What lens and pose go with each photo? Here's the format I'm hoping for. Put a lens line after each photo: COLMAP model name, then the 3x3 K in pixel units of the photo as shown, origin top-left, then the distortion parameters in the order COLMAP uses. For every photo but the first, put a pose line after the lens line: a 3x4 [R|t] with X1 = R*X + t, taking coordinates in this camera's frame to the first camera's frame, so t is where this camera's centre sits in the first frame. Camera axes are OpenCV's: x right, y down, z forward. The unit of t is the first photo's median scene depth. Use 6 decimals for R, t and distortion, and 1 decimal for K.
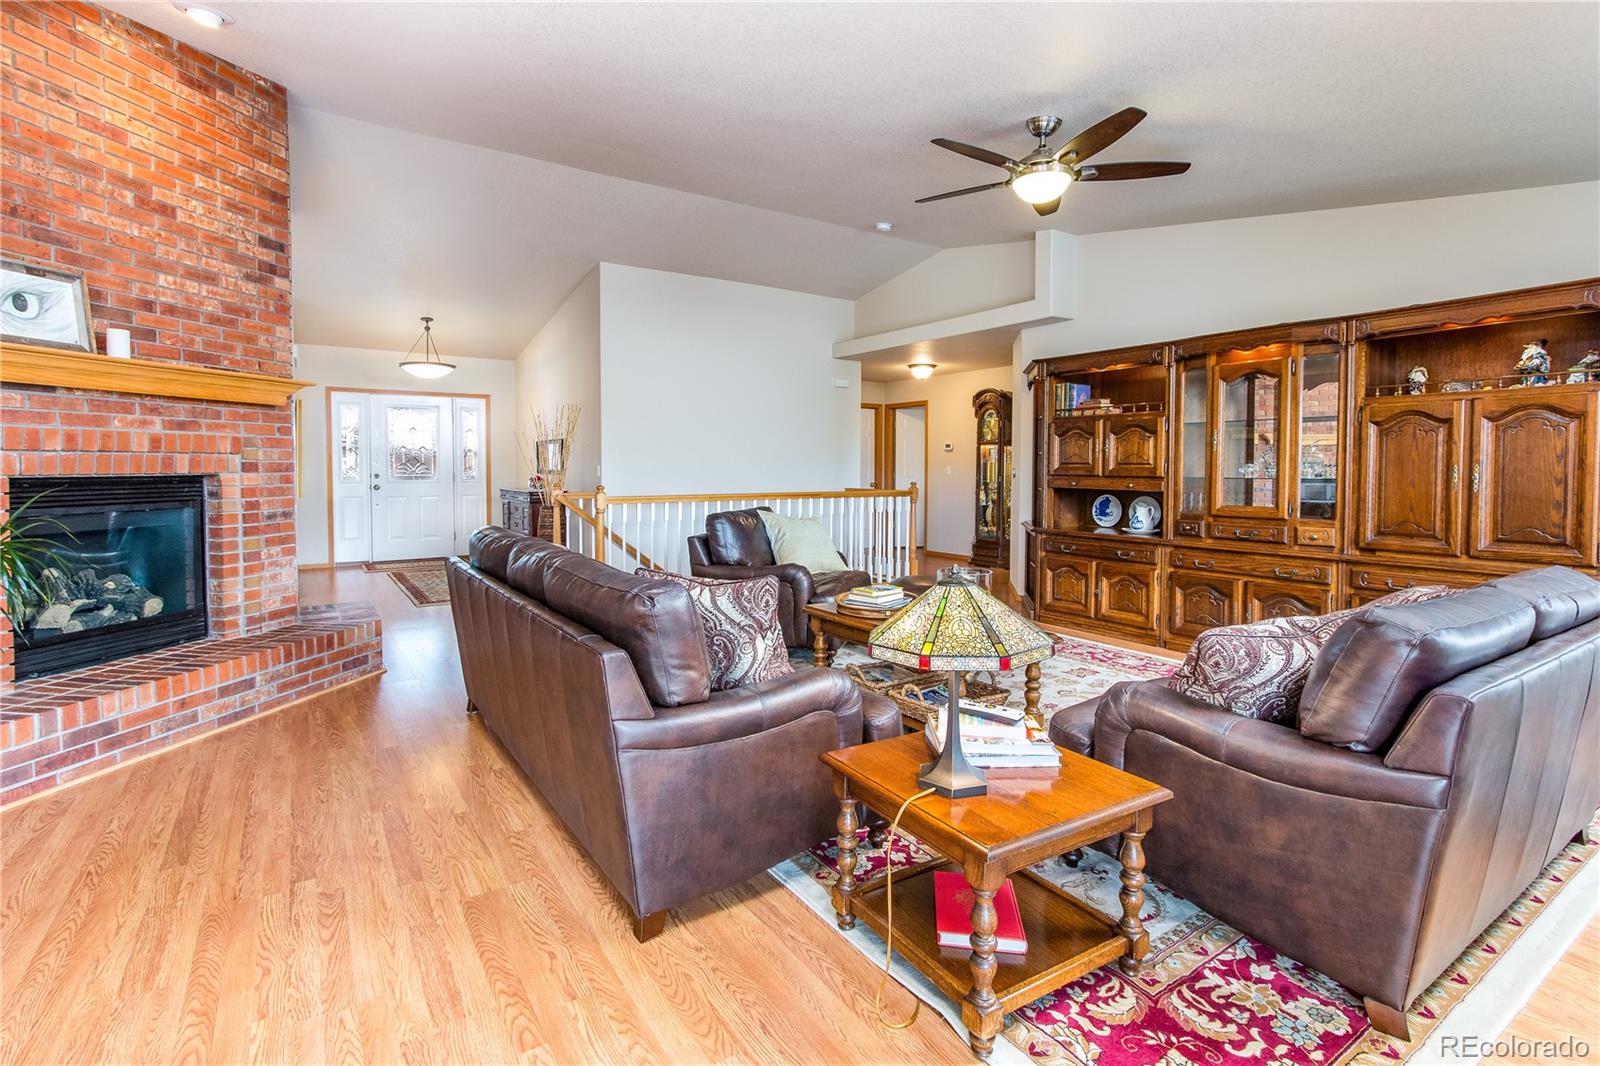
lens RADIAL K [[752.1, 0, 800.9], [0, 752.1, 487.3], [0, 0, 1]] dist [0.000797, 0.000072]
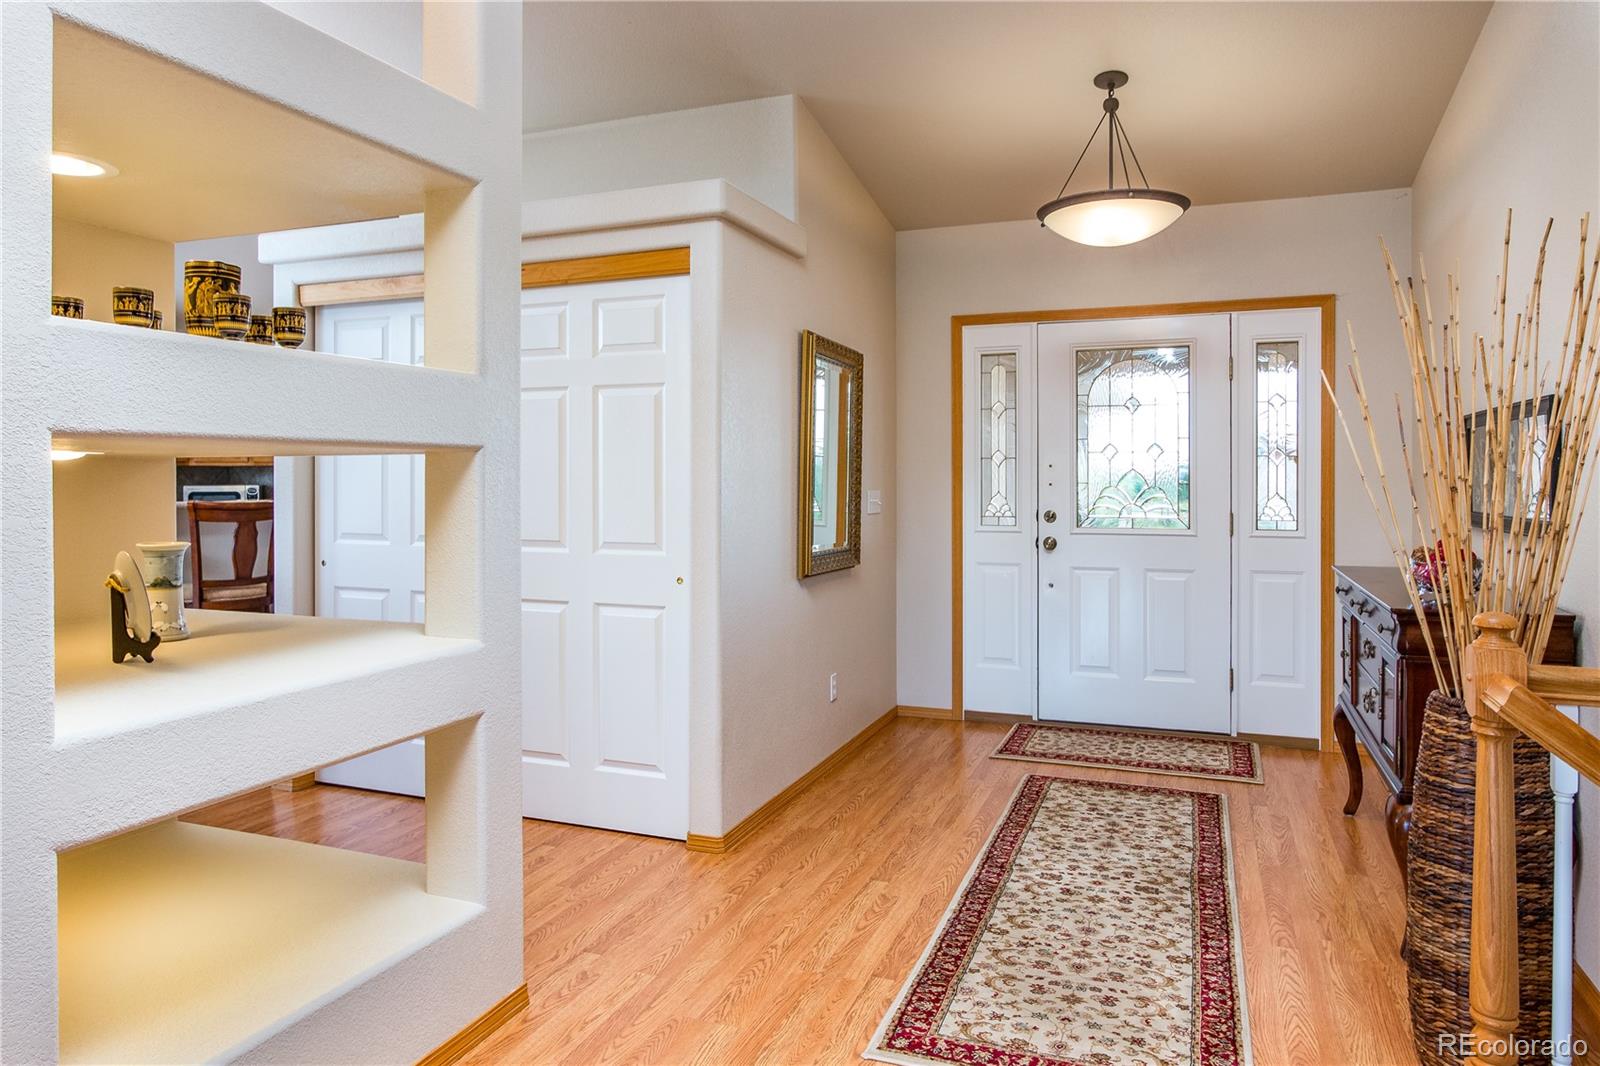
lens RADIAL K [[1051.4, 0, 799.9], [0, 1051.4, 480.7], [0, 0, 1]] dist [-0.001980, -0.000248]
pose [[0.573158, 0.000577, -0.819444, -0.165737], [-0.021960, 0.999651, -0.014656, -0.024322], [0.819150, 0.026396, 0.572971, 0.562884]]
